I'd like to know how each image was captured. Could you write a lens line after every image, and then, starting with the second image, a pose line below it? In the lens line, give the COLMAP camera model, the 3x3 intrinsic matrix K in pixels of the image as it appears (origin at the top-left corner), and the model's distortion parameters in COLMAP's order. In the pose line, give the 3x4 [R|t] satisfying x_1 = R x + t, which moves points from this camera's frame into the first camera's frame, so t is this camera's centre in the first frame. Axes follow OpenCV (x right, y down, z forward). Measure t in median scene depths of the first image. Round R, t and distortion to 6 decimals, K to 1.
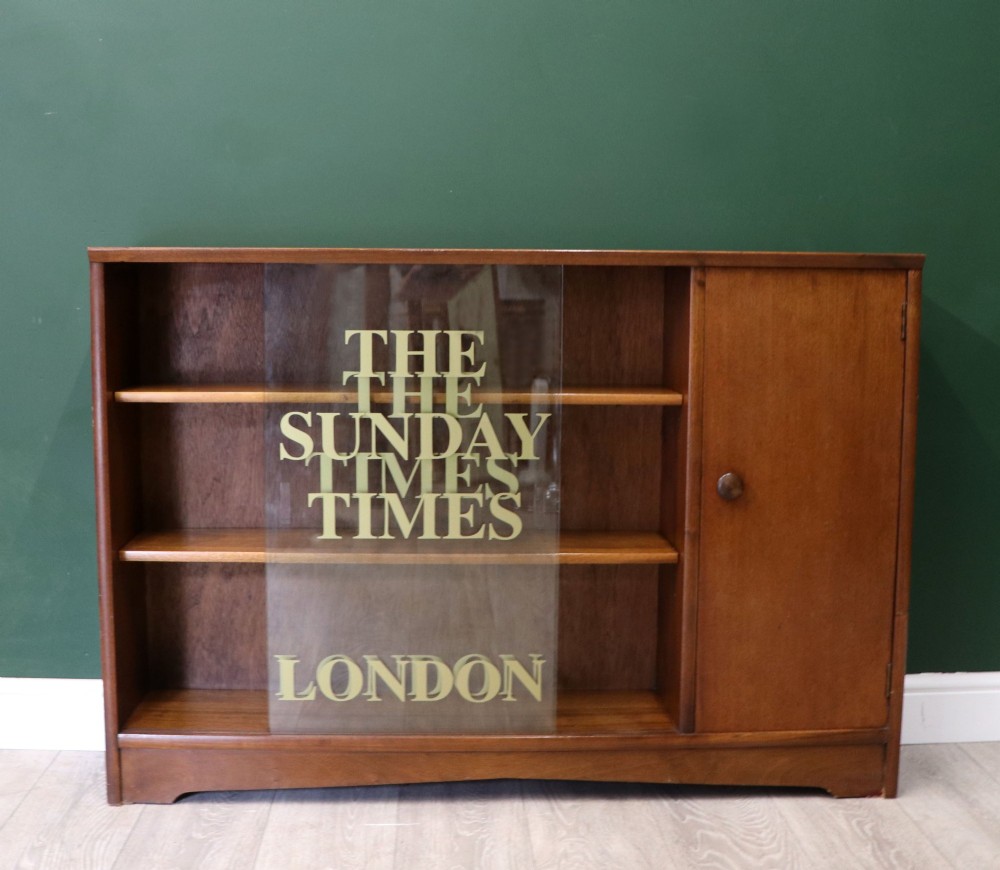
lens RADIAL K [[1331.9, 0, 493.5], [0, 1331.9, 424.1], [0, 0, 1]] dist [-0.125524, 0.000000]
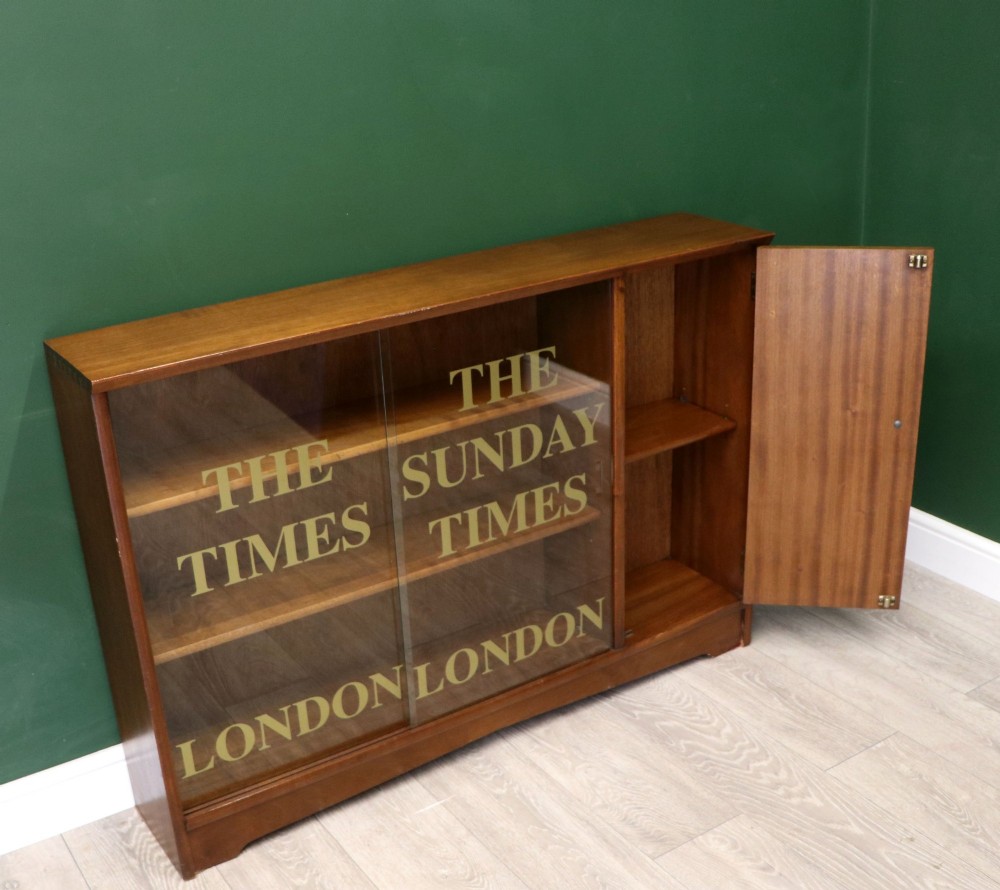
lens RADIAL K [[1250.9, 0, 452.1], [0, 1250.9, 492.0], [0, 0, 1]] dist [-0.127852, 0.000000]
pose [[0.869337, -0.248387, 0.427266, -0.456454], [0.115680, 0.942779, 0.312708, -0.287461], [-0.480490, -0.222423, 0.848326, 0.133811]]
